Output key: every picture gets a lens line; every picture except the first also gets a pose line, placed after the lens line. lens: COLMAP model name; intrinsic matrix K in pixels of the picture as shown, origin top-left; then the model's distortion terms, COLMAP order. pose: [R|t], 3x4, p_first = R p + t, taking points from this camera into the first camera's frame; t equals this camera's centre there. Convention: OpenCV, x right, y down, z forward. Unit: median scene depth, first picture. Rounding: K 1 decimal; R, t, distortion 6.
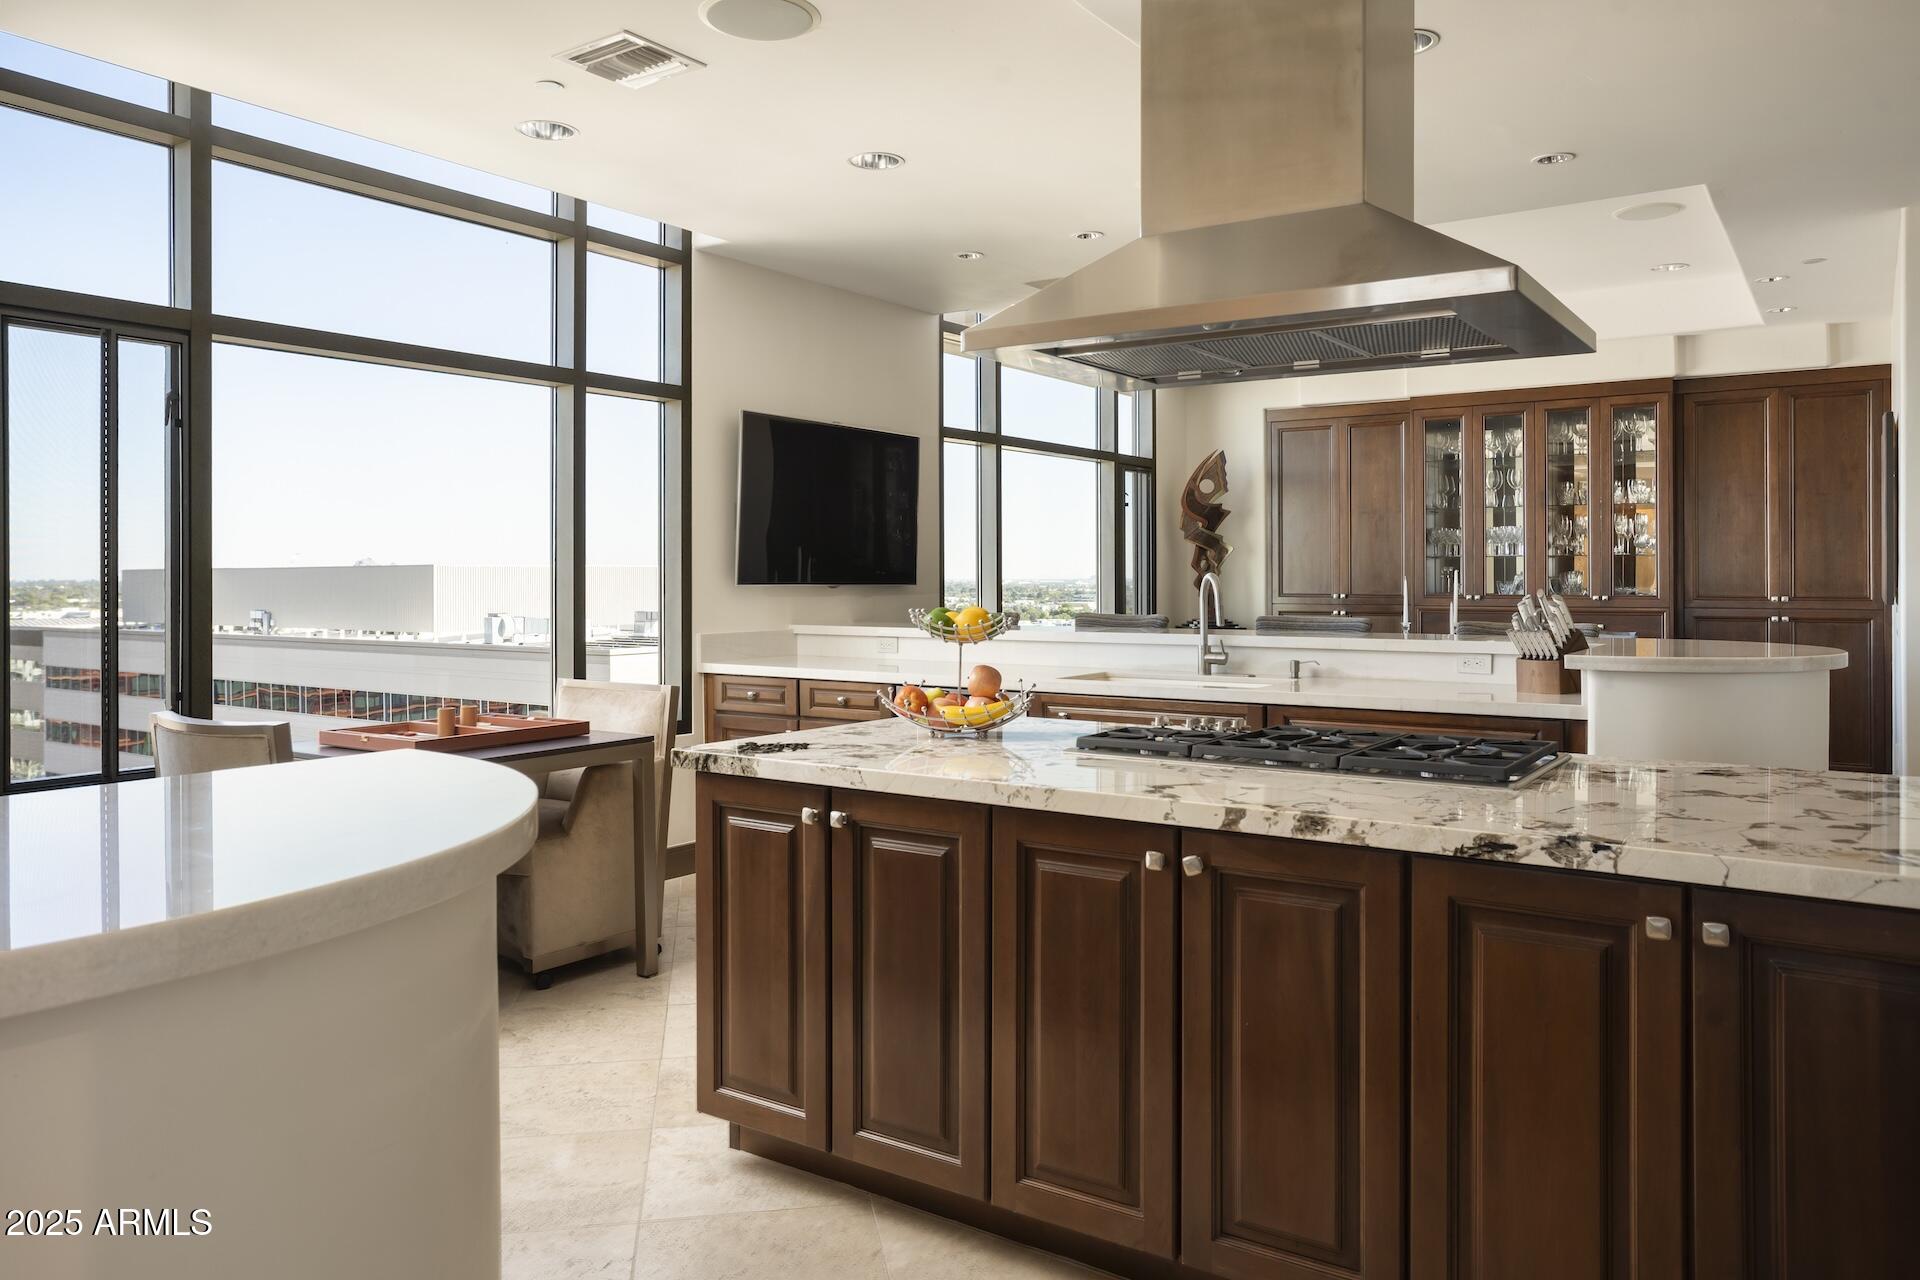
lens RADIAL K [[1346.3, 0, 958.8], [0, 1346.3, 599.4], [0, 0, 1]] dist [-0.080334, 0.119023]
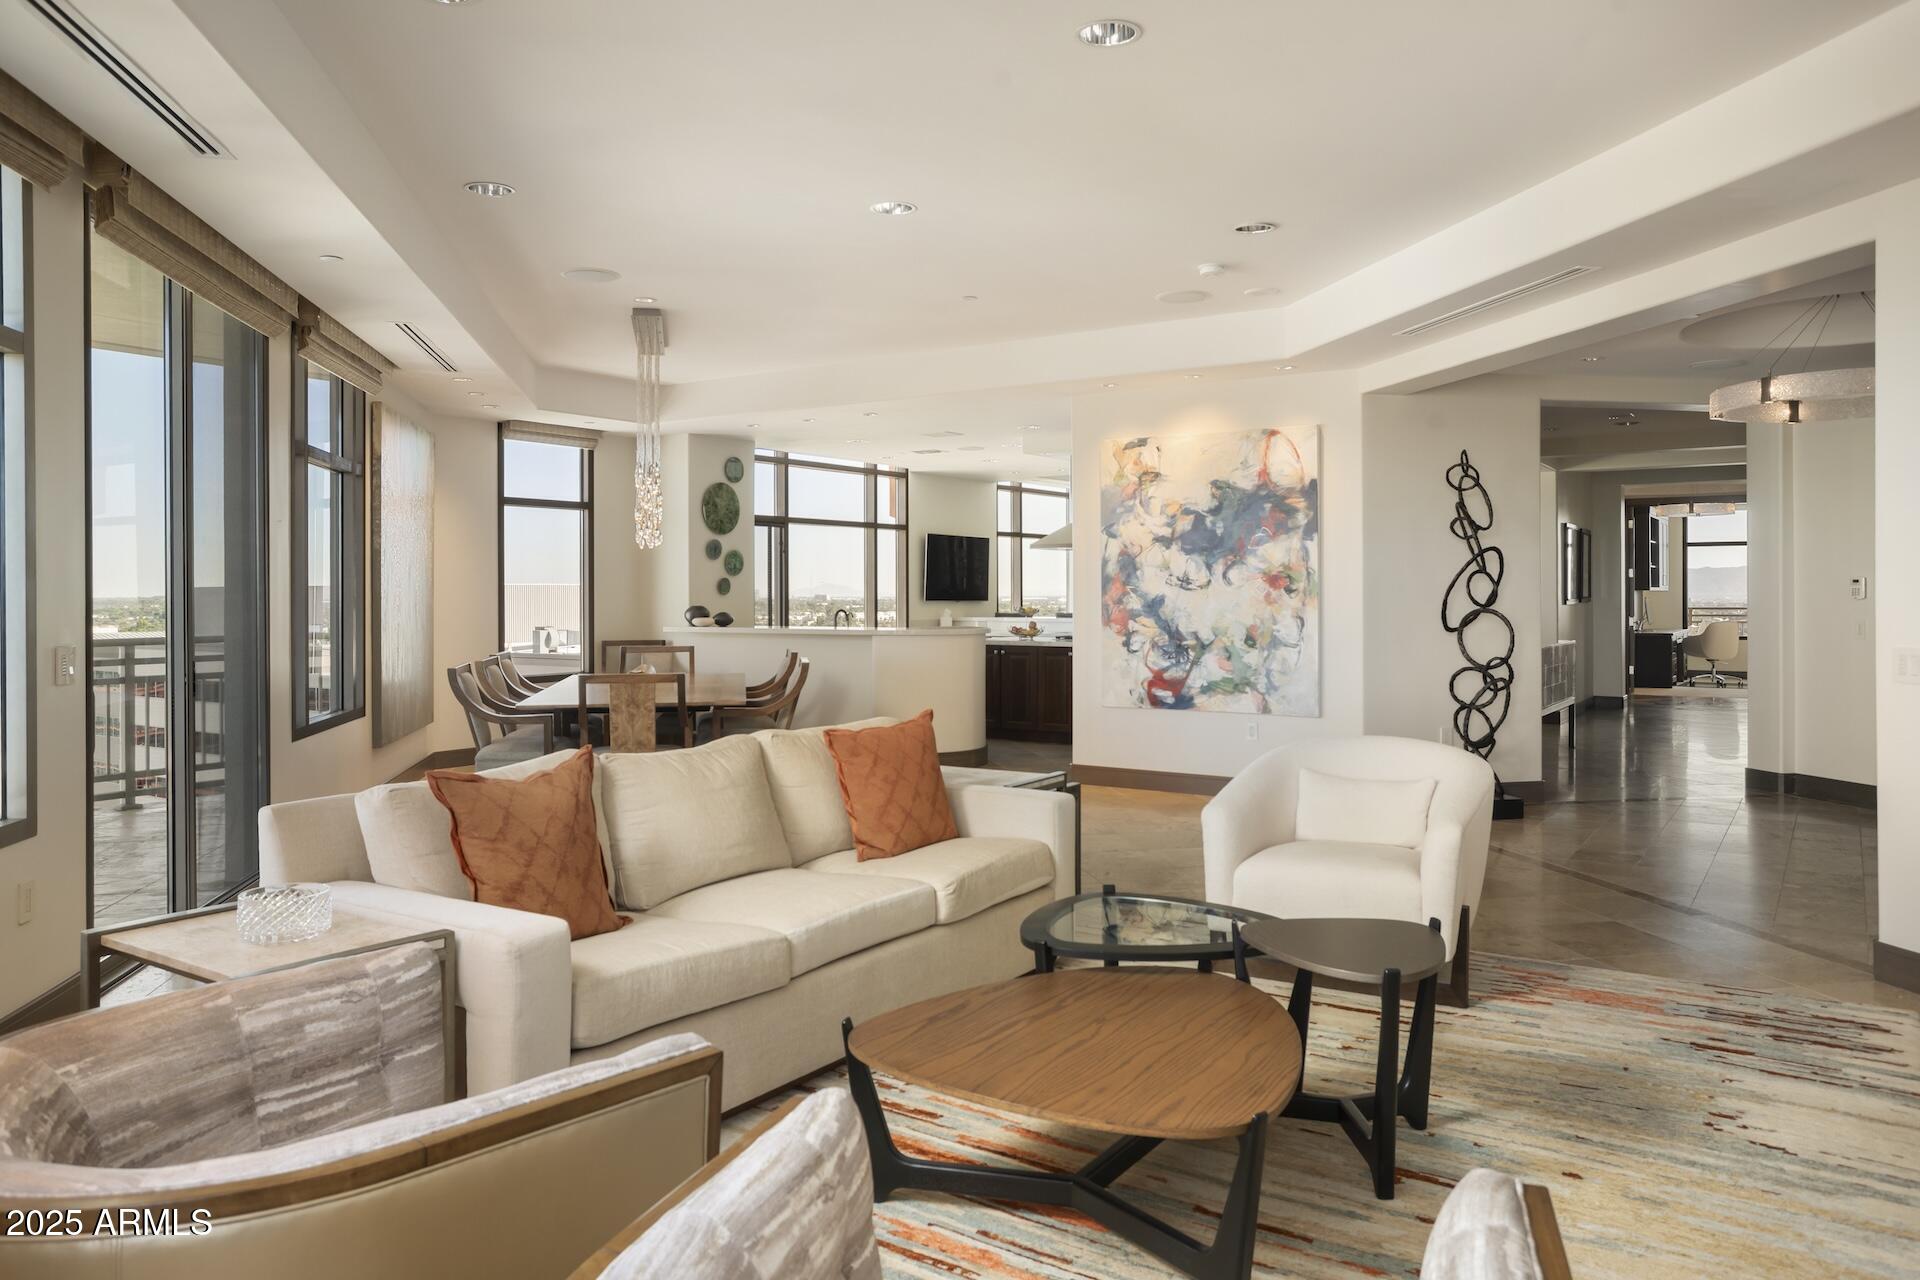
lens RADIAL K [[1346.3, 0, 958.8], [0, 1346.3, 599.4], [0, 0, 1]] dist [-0.080334, 0.119023]
pose [[0.999937, 0.000249, 0.011220, -0.130586], [-0.000107, 0.999920, -0.012655, 0.020686], [-0.011223, 0.012653, 0.999857, -1.634966]]
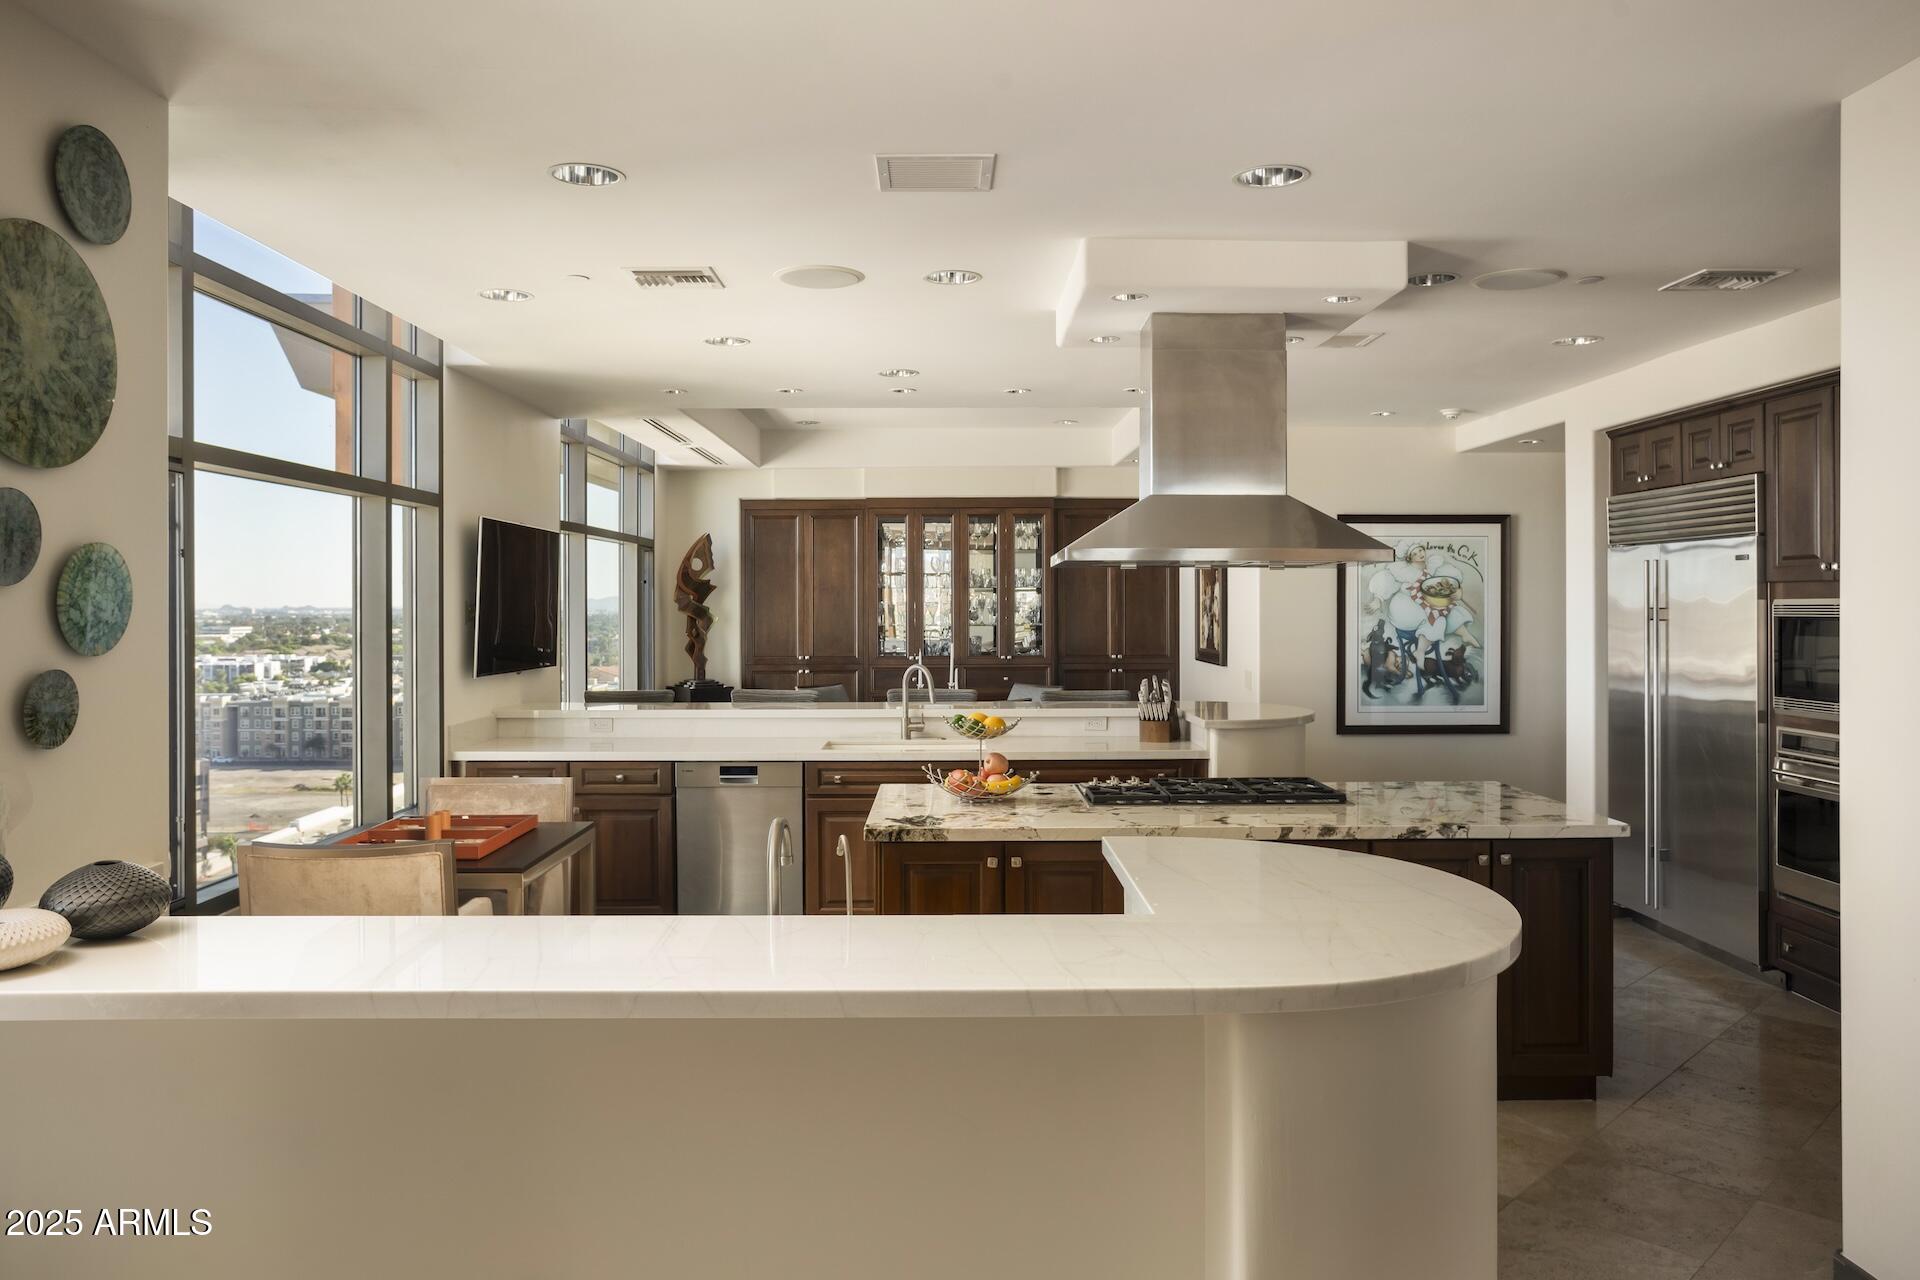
lens RADIAL K [[1346.3, 0, 958.8], [0, 1346.3, 599.4], [0, 0, 1]] dist [-0.080334, 0.119023]
pose [[0.815273, 0.002177, 0.579072, -0.474373], [0.009433, 0.999810, -0.017039, -0.051779], [-0.578999, 0.019353, 0.815098, -0.104983]]
